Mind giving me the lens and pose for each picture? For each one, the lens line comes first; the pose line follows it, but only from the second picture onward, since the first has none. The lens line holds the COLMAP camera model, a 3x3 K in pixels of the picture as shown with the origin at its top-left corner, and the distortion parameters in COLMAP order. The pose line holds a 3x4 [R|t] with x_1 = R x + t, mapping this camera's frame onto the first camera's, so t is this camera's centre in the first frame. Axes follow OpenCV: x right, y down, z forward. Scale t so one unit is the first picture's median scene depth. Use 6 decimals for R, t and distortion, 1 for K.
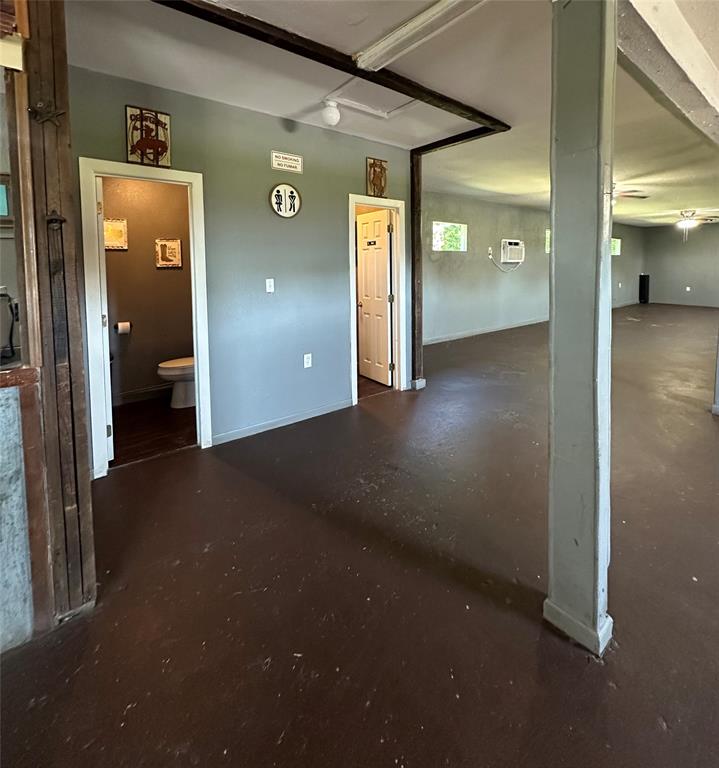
lens RADIAL K [[976.4, 0, 358.9], [0, 976.4, 383.2], [0, 0, 1]] dist [0.009139, 0.000000]
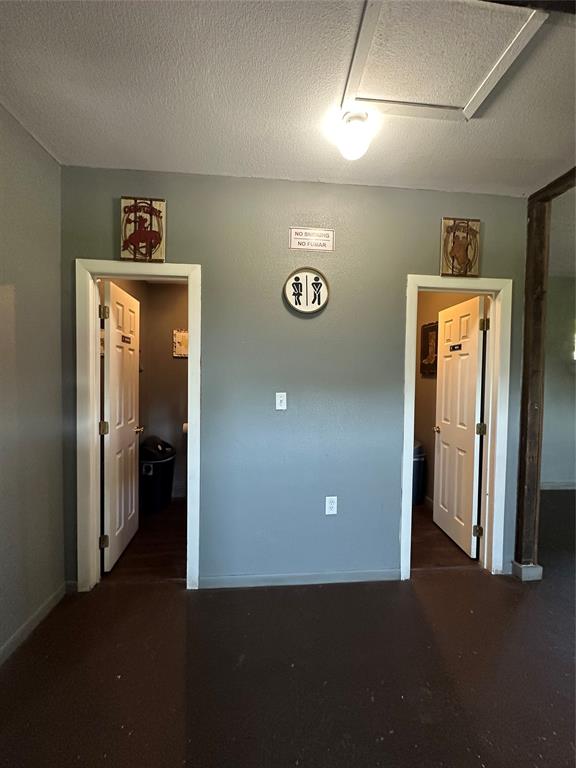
lens RADIAL K [[314.6, 0, 295.4], [0, 314.6, 383.7], [0, 0, 1]] dist [-0.000814, -0.000006]
pose [[0.774925, 0.044532, -0.630483, 0.071938], [-0.094100, 0.994526, -0.045412, -0.100744], [0.625009, 0.094520, 0.774874, 0.790926]]
